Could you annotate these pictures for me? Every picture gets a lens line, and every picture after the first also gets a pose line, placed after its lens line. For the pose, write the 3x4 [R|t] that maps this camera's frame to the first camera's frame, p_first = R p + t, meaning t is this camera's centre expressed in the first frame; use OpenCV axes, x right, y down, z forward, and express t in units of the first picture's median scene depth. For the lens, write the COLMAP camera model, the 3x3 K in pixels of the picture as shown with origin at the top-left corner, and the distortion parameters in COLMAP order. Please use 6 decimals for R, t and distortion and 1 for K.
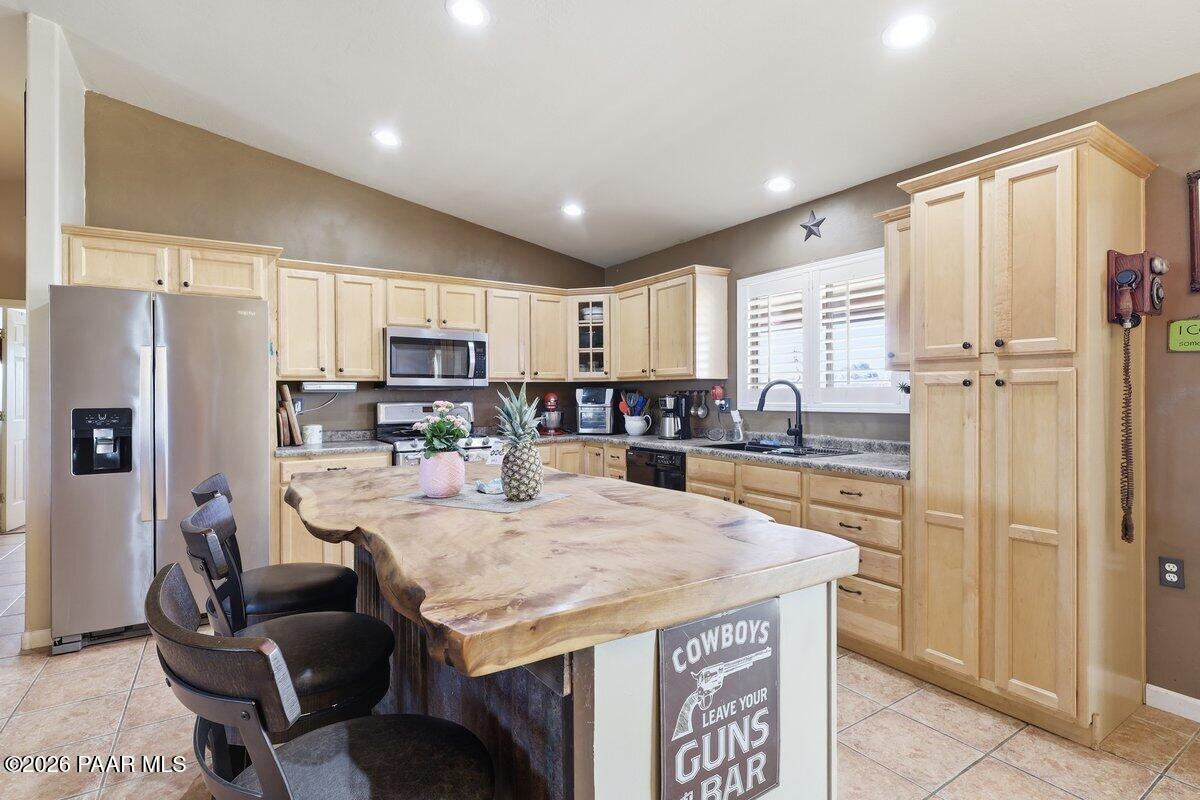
lens RADIAL K [[573.0, 0, 598.1], [0, 573.0, 395.2], [0, 0, 1]] dist [0.001396, 0.001291]
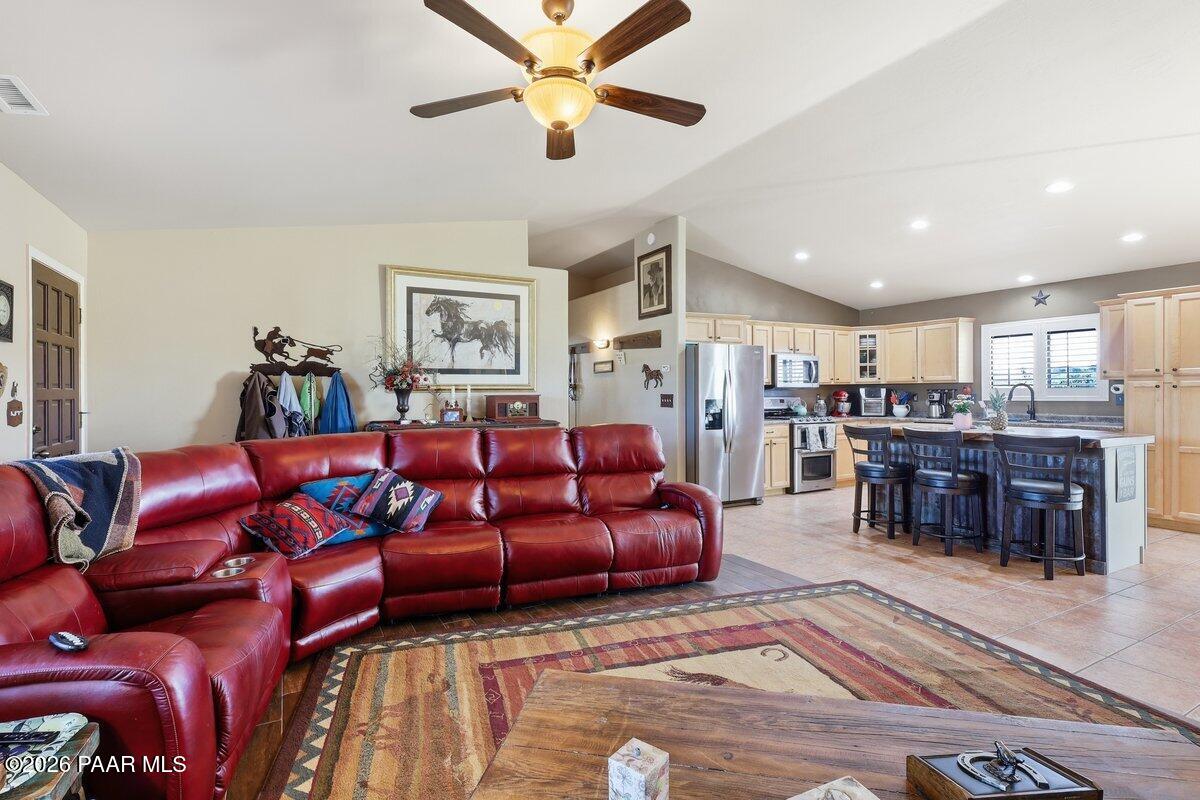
lens RADIAL K [[573.0, 0, 598.1], [0, 573.0, 395.2], [0, 0, 1]] dist [0.001396, 0.001291]
pose [[0.997109, -0.003547, -0.075899, -0.759859], [0.003903, 0.999982, 0.004539, -0.002816], [0.075882, -0.004822, 0.997105, -0.785394]]
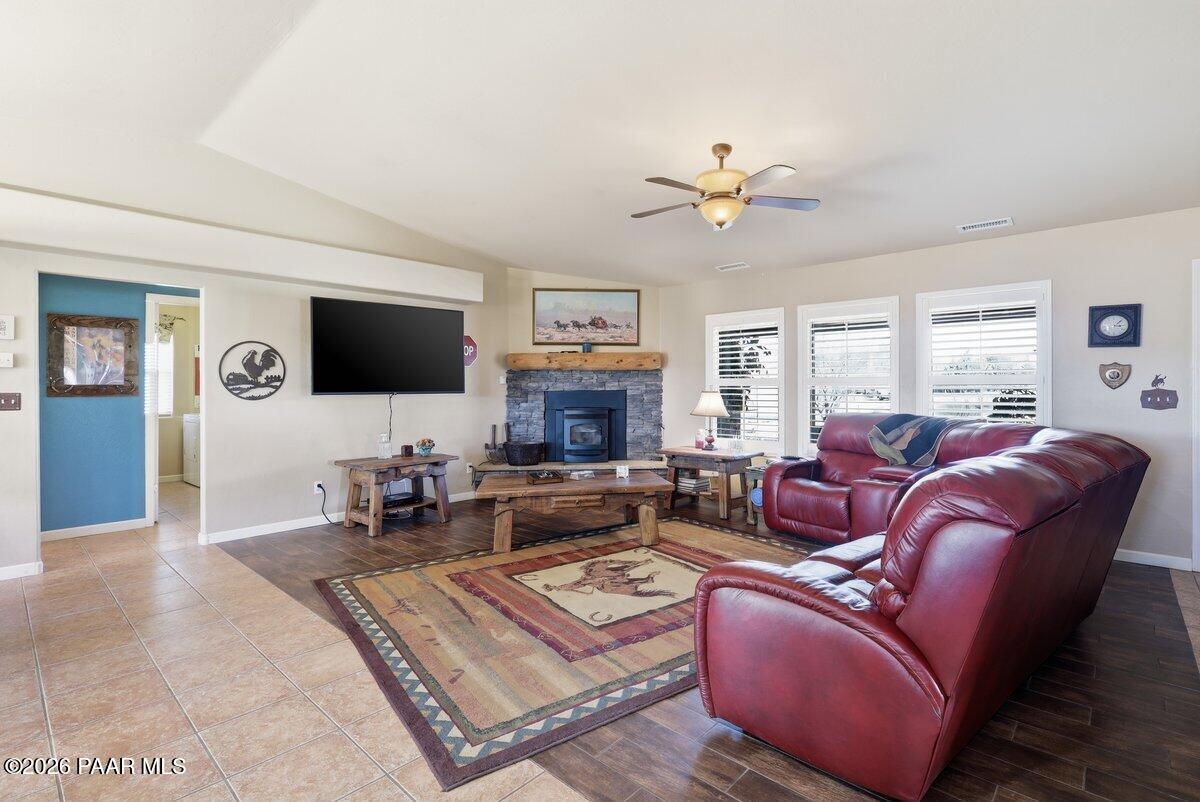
lens RADIAL K [[569.6, 0, 599.0], [0, 569.6, 387.9], [0, 0, 1]] dist [-0.000457, 0.000705]
pose [[-0.969563, 0.001311, -0.244840, -0.429538], [0.001166, 0.999999, 0.000739, -0.000334], [0.244841, 0.000431, -0.969563, 0.584688]]
